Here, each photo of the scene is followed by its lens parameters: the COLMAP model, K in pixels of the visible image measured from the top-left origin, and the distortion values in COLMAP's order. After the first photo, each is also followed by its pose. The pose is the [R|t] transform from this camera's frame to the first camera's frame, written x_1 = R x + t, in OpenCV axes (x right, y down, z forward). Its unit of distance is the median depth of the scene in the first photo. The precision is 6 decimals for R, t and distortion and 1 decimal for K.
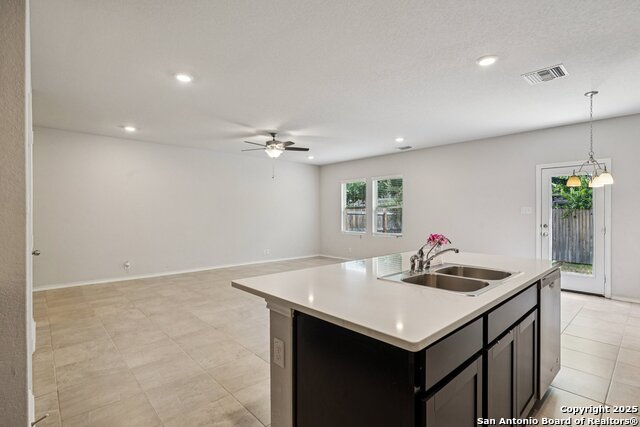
lens RADIAL K [[313.0, 0, 318.1], [0, 313.0, 215.4], [0, 0, 1]] dist [-0.003518, -0.000341]
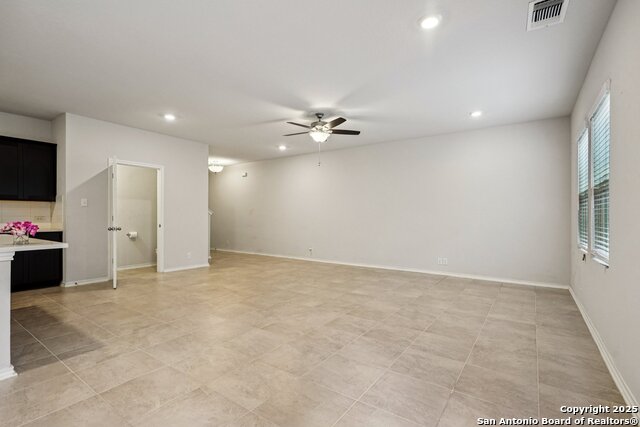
lens RADIAL K [[300.9, 0, 320.0], [0, 300.9, 218.7], [0, 0, 1]] dist [-0.005701, -0.000270]
pose [[0.203181, 0.008144, -0.979107, 0.719653], [-0.009663, 0.999933, 0.006312, 0.023634], [0.979094, 0.008179, 0.203246, 0.886977]]
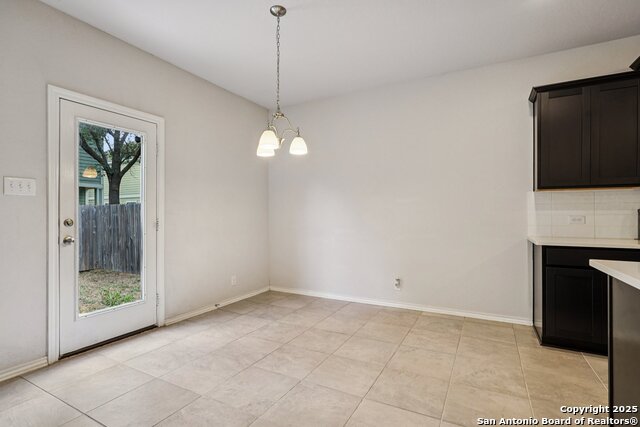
lens RADIAL K [[308.7, 0, 321.7], [0, 308.7, 213.1], [0, 0, 1]] dist [-0.003814, -0.000250]
pose [[-0.326483, 0.002360, 0.945200, 0.168489], [0.007874, 0.999969, 0.000223, 0.021802], [-0.945170, 0.007515, -0.326491, 0.798833]]
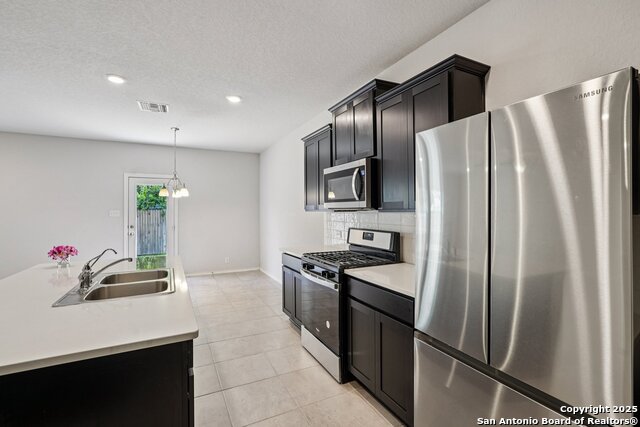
lens RADIAL K [[295.6, 0, 319.6], [0, 295.6, 211.0], [0, 0, 1]] dist [-0.000161, -0.000029]
pose [[0.277841, -0.004717, 0.960615, -0.132463], [0.011991, 0.999927, 0.001441, -0.018167], [-0.960552, 0.011119, 0.277877, 0.026638]]
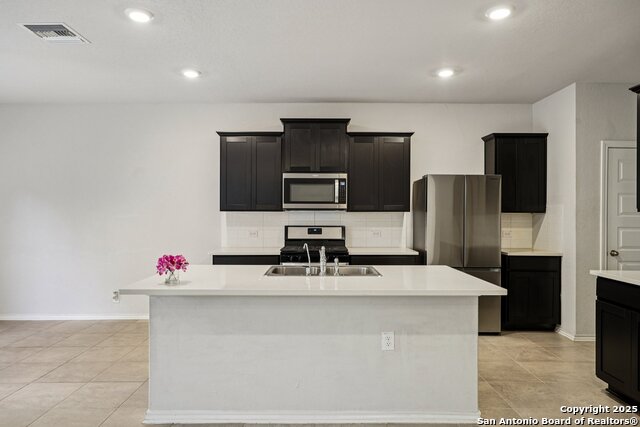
lens RADIAL K [[412.6, 0, 319.3], [0, 412.6, 211.7], [0, 0, 1]] dist [-0.000091, 0.000532]
pose [[-0.735148, 0.001367, 0.677905, -0.243278], [0.003718, 0.999991, 0.002015, -0.017032], [-0.677897, 0.004002, -0.735146, 0.797015]]
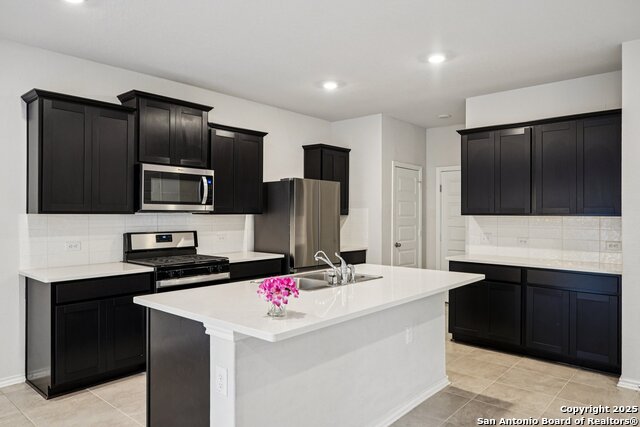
lens RADIAL K [[434.1, 0, 317.8], [0, 434.1, 212.4], [0, 0, 1]] dist [-0.002275, -0.000084]
pose [[-0.994402, -0.003607, -0.105599, 0.219210], [-0.004281, 0.999972, 0.006158, -0.024632], [0.105574, 0.006576, -0.994390, 0.934340]]
